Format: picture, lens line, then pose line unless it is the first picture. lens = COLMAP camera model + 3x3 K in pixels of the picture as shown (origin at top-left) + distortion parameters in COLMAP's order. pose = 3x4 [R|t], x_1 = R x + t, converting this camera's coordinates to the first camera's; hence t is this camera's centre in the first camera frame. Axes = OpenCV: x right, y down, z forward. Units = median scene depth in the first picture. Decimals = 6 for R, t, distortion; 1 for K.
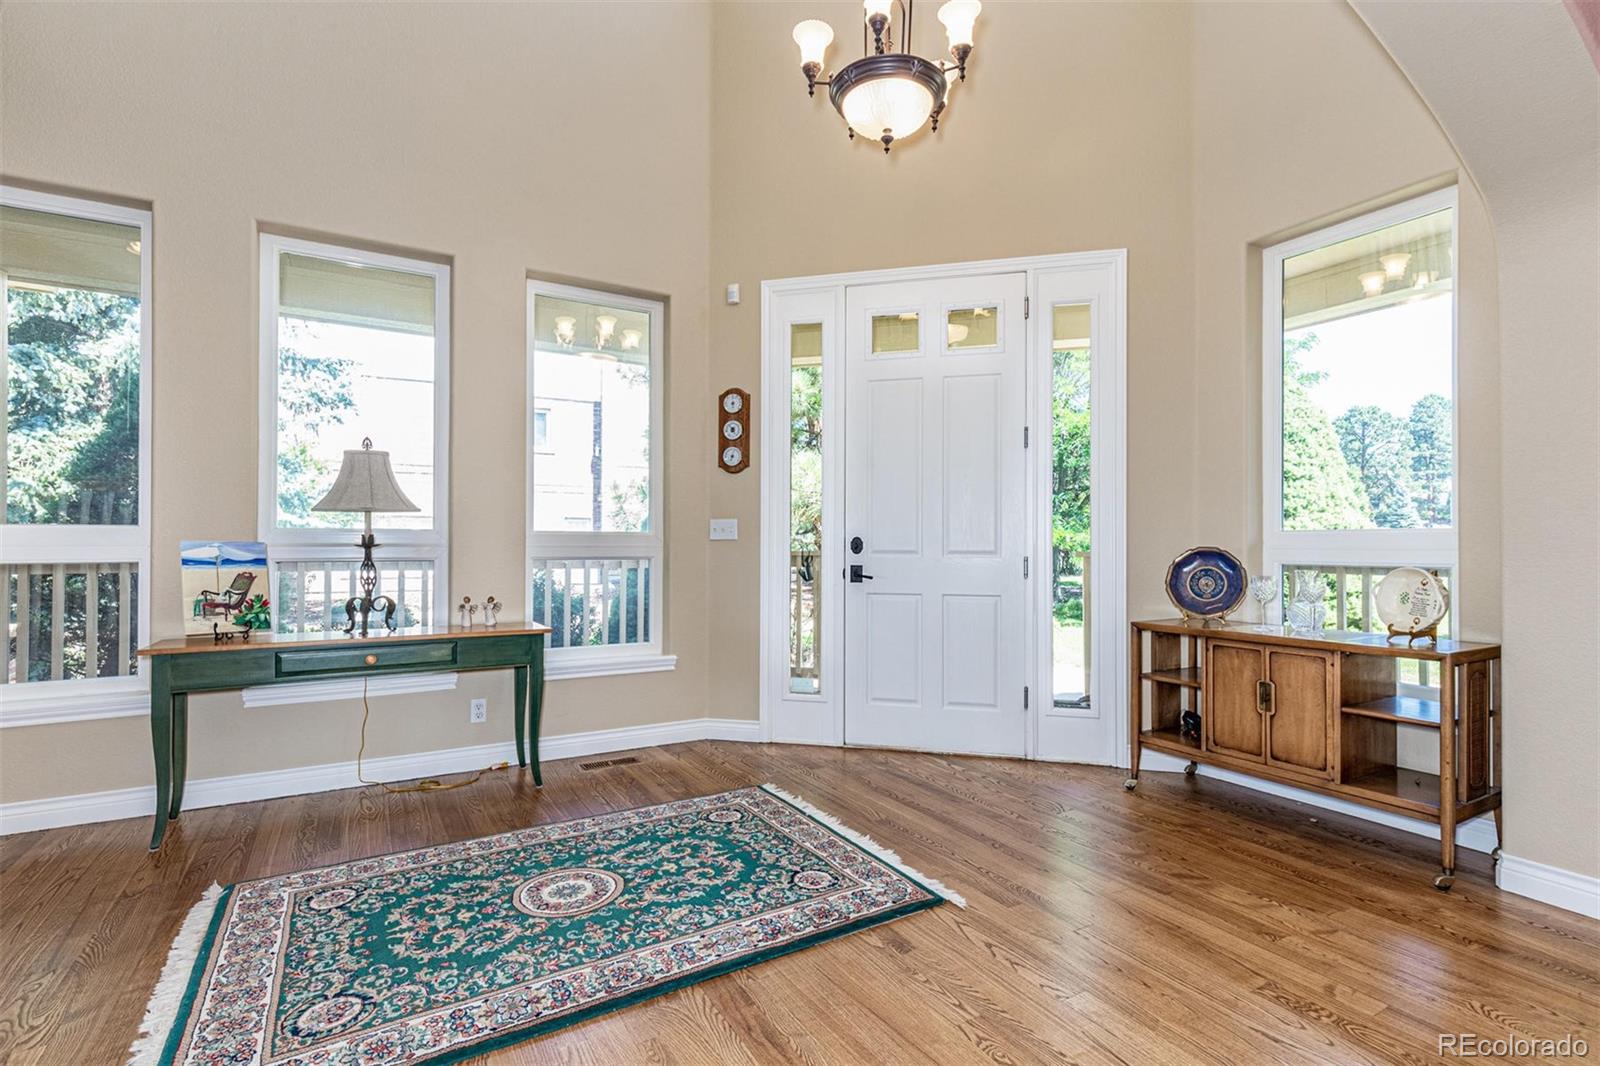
lens RADIAL K [[736.3, 0, 832.4], [0, 736.3, 540.7], [0, 0, 1]] dist [0.005260, 0.000489]
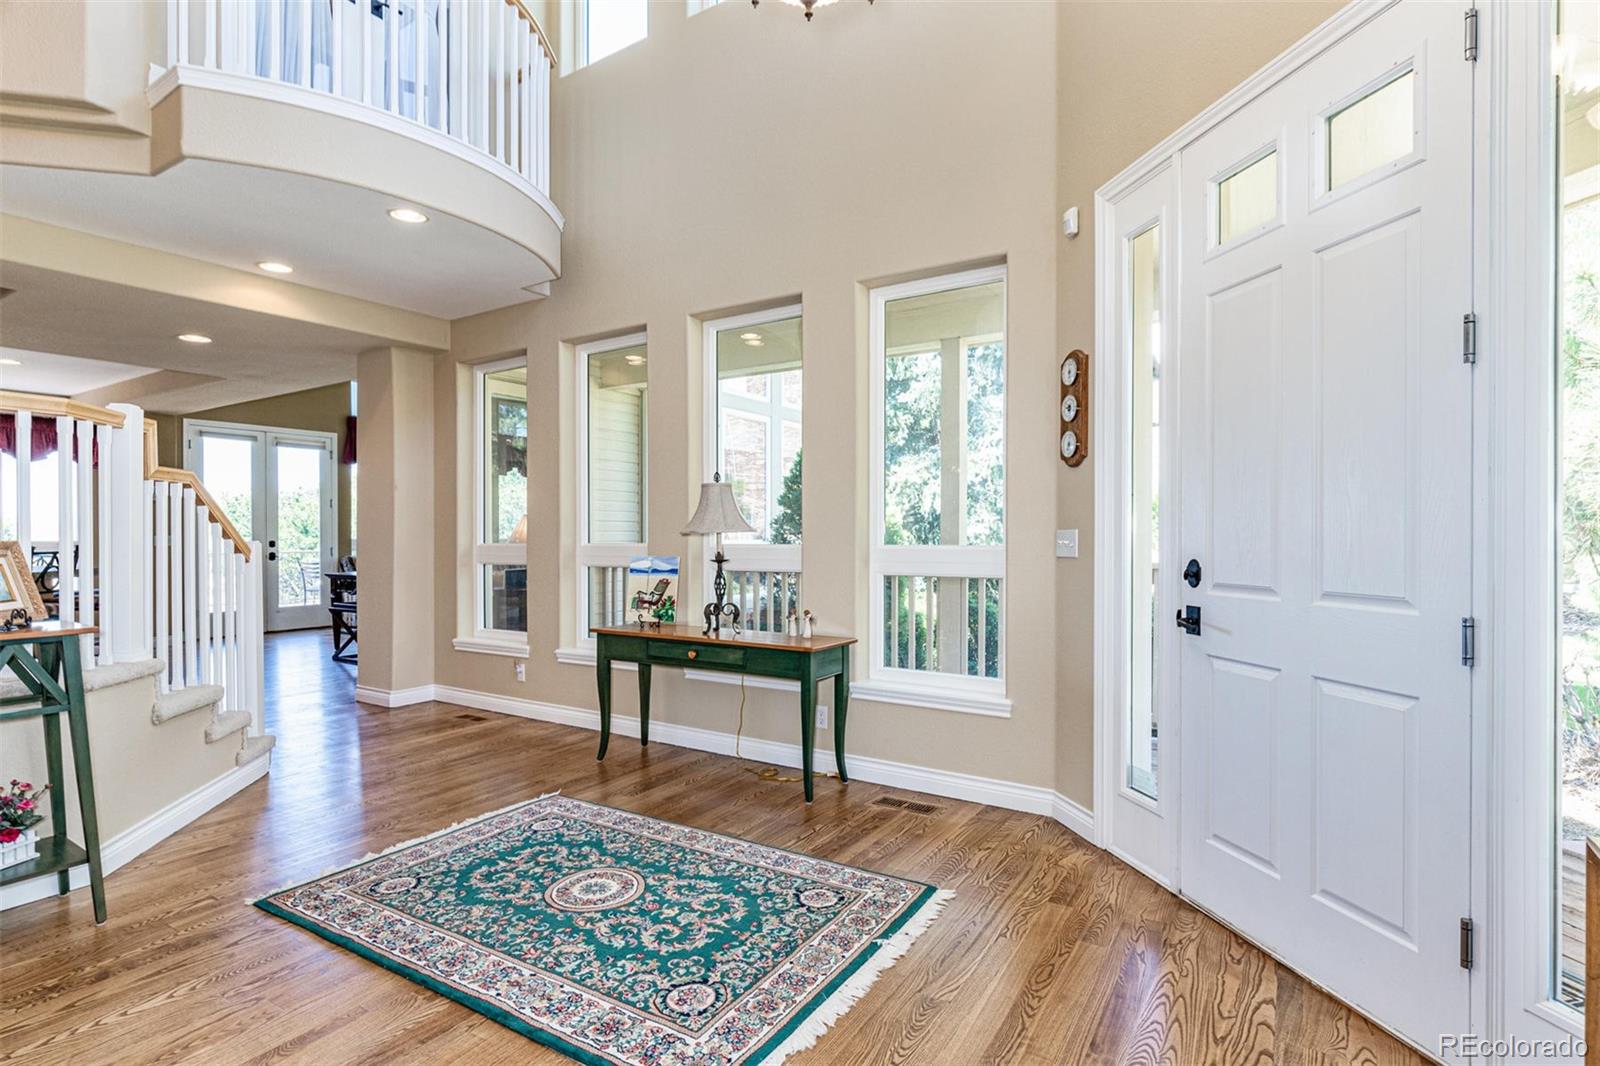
lens RADIAL K [[797.7, 0, 800.0], [0, 797.7, 533.0], [0, 0, 1]] dist [0.000787, 0.000355]
pose [[0.446445, -0.002488, -0.894808, 0.760246], [0.011739, 0.999926, 0.003076, -0.051922], [0.894734, -0.011877, 0.446441, 0.667990]]
